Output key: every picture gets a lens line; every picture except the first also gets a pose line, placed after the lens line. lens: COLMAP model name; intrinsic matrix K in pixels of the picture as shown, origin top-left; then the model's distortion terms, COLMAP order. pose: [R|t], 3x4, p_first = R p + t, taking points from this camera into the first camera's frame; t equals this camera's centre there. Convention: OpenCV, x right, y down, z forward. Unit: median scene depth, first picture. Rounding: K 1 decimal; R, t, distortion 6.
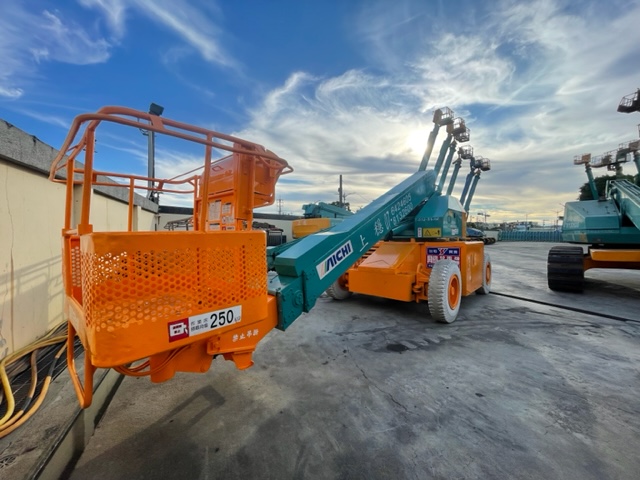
lens RADIAL K [[261.4, 0, 320.0], [0, 261.4, 240.0], [0, 0, 1]] dist [0.000646, 0.000313]
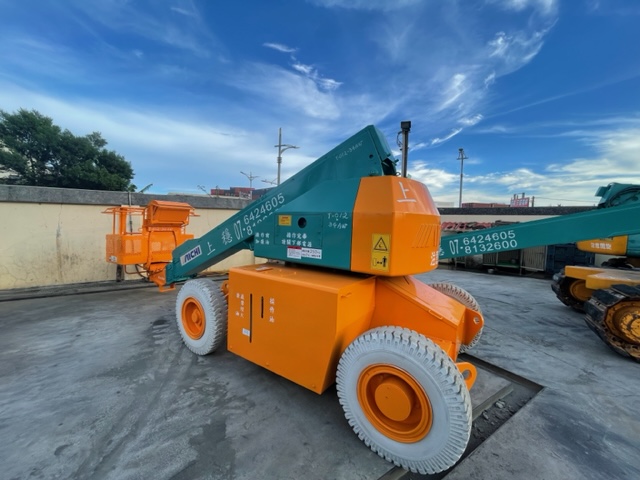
lens RADIAL K [[261.4, 0, 320.0], [0, 261.4, 240.0], [0, 0, 1]] dist [0.000646, 0.000313]
pose [[0.136671, 0.069849, -0.988151, 1.574206], [-0.044116, 0.996951, 0.064370, -0.142540], [0.989634, 0.034796, 0.139336, 1.458860]]
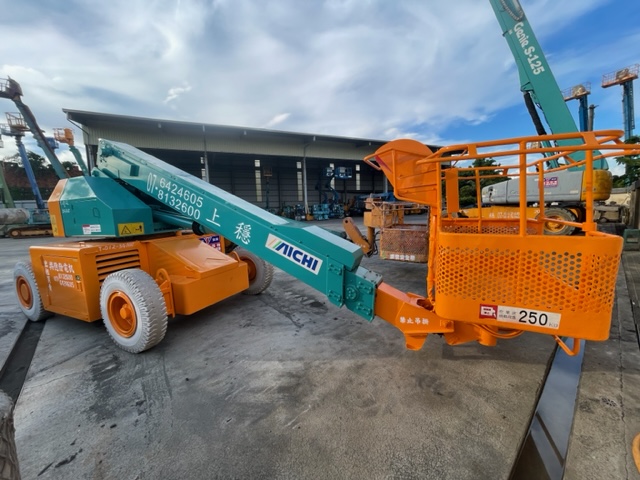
lens RADIAL K [[253.3, 0, 320.0], [0, 253.3, 240.0], [0, 0, 1]] dist [0.000287, 0.000030]
pose [[-0.308775, -0.106941, 0.945104, -0.837598], [0.055978, 0.989893, 0.130298, -0.088761], [-0.949486, 0.093138, -0.299668, 1.201710]]
